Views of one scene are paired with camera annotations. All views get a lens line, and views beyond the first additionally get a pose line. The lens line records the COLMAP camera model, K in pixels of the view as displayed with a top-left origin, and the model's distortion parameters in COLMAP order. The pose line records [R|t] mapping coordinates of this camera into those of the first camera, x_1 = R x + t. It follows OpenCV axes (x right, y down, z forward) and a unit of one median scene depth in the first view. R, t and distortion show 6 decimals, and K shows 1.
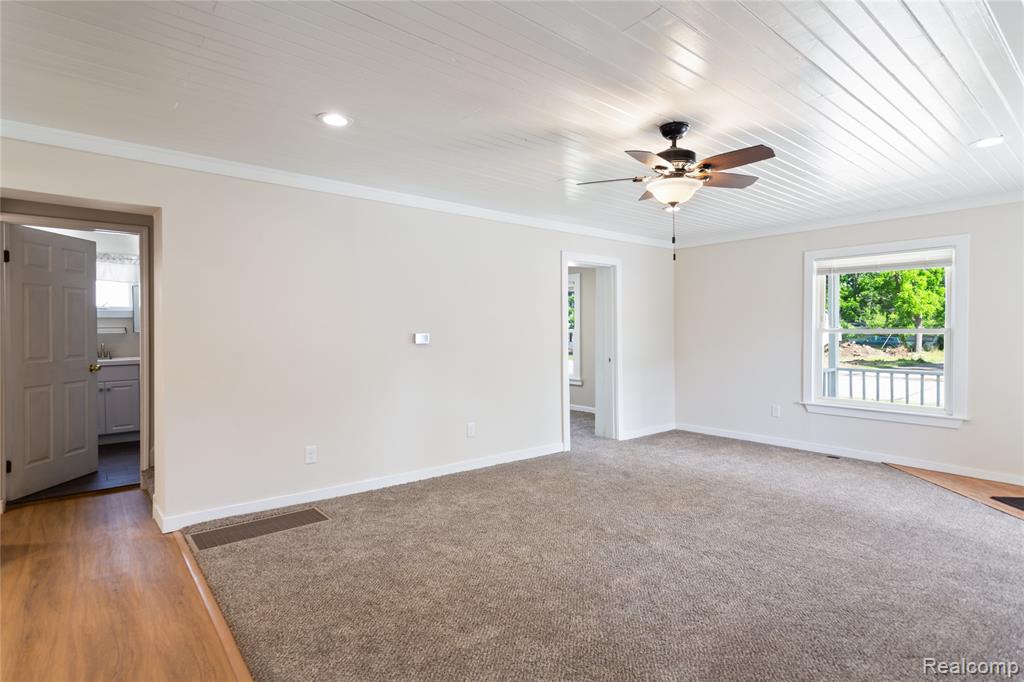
lens RADIAL K [[495.5, 0, 507.4], [0, 495.5, 335.4], [0, 0, 1]] dist [-0.002428, 0.002325]
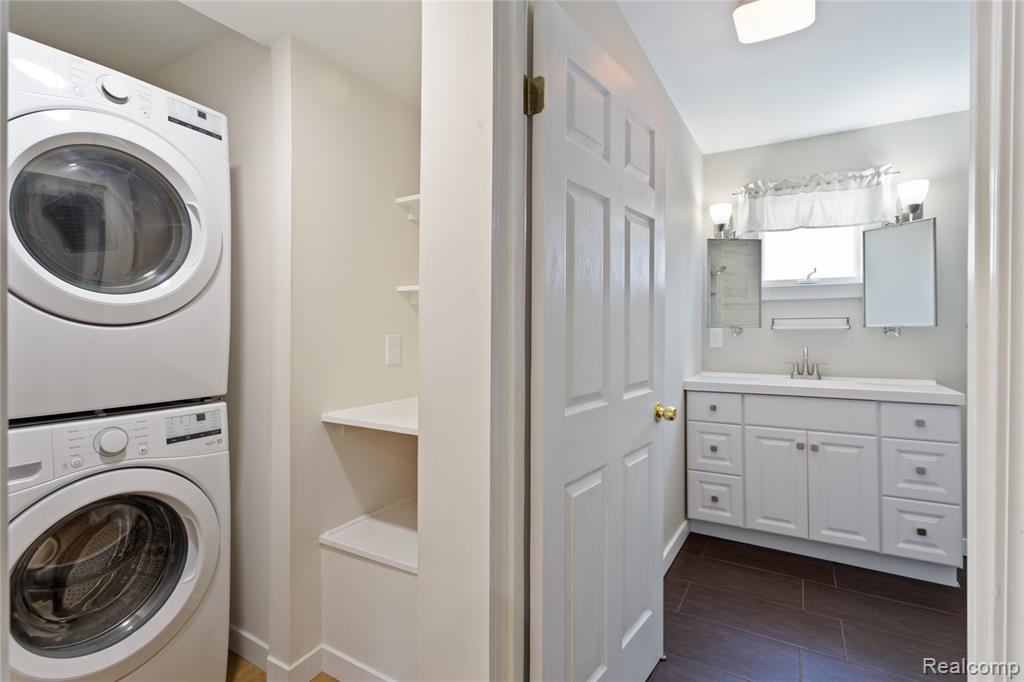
lens RADIAL K [[495.5, 0, 509.8], [0, 495.5, 337.4], [0, 0, 1]] dist [-0.002428, 0.002325]
pose [[0.338694, 0.011137, -0.940831, -0.428558], [-0.015571, 0.999859, 0.006230, 0.005999], [0.940768, 0.012540, 0.338820, 0.525930]]
